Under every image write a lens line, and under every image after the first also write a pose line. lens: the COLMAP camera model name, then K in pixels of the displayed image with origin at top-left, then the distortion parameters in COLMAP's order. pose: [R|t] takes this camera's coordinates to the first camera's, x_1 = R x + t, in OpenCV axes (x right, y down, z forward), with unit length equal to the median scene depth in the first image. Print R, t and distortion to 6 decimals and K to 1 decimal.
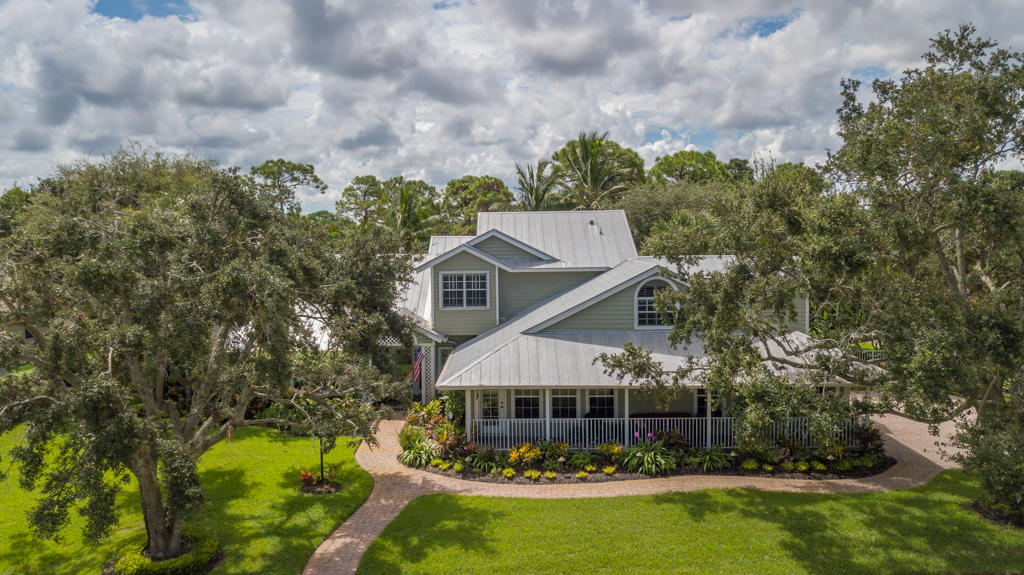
lens RADIAL K [[795.3, 0, 508.5], [0, 795.3, 292.2], [0, 0, 1]] dist [0.034713, -0.034311]
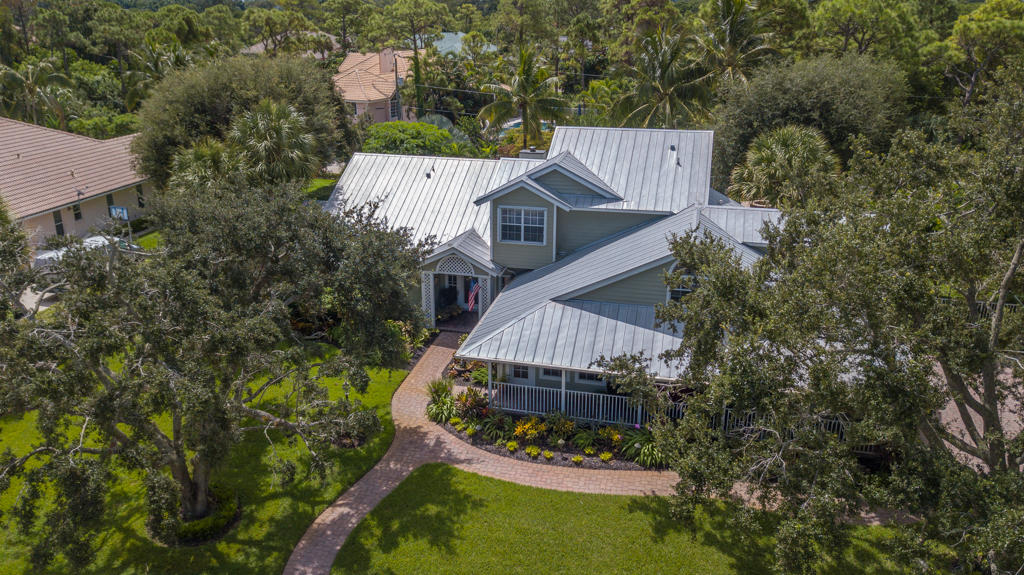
lens RADIAL K [[795.3, 0, 500.1], [0, 795.3, 307.2], [0, 0, 1]] dist [0.034713, -0.034311]
pose [[0.970756, 0.099149, -0.218639, 0.203093], [-0.033273, 0.957507, 0.286485, -0.263129], [0.237753, -0.270832, 0.932804, 0.042386]]
